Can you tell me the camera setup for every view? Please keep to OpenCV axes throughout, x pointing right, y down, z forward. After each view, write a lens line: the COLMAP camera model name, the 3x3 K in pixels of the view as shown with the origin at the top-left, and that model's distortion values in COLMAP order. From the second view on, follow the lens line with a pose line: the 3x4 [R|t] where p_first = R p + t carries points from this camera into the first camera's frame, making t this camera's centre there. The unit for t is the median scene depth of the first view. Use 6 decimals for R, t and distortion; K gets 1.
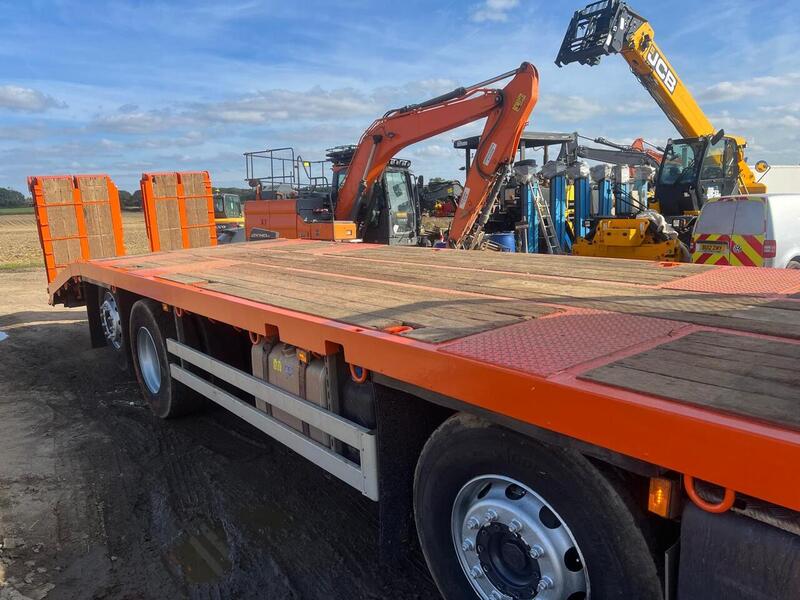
lens RADIAL K [[592.4, 0, 400.0], [0, 592.4, 300.0], [0, 0, 1]] dist [0.050088, -0.058337]
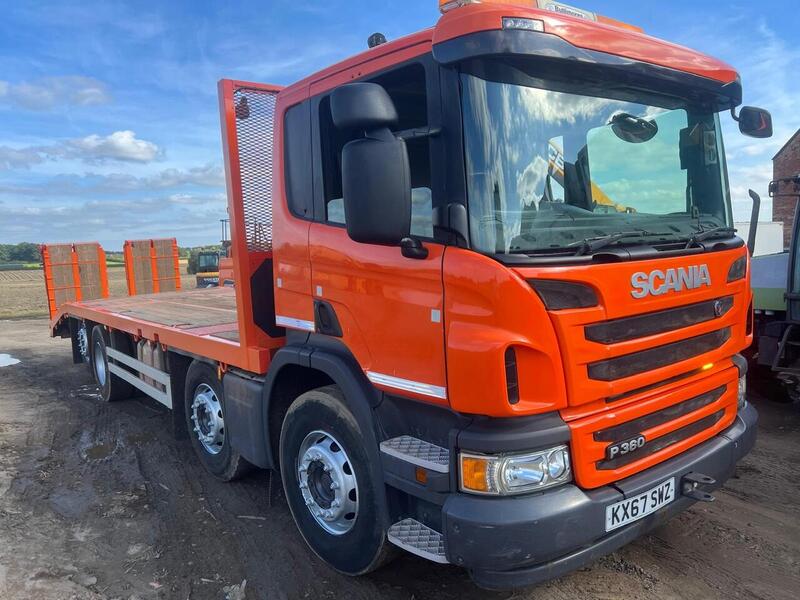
lens RADIAL K [[591.8, 0, 417.8], [0, 591.8, 297.5], [0, 0, 1]] dist [0.099207, -0.117505]
pose [[0.999749, -0.008425, -0.020778, 0.488501], [0.006592, 0.996206, -0.086773, 0.076066], [0.021430, 0.086615, 0.996011, -0.629247]]
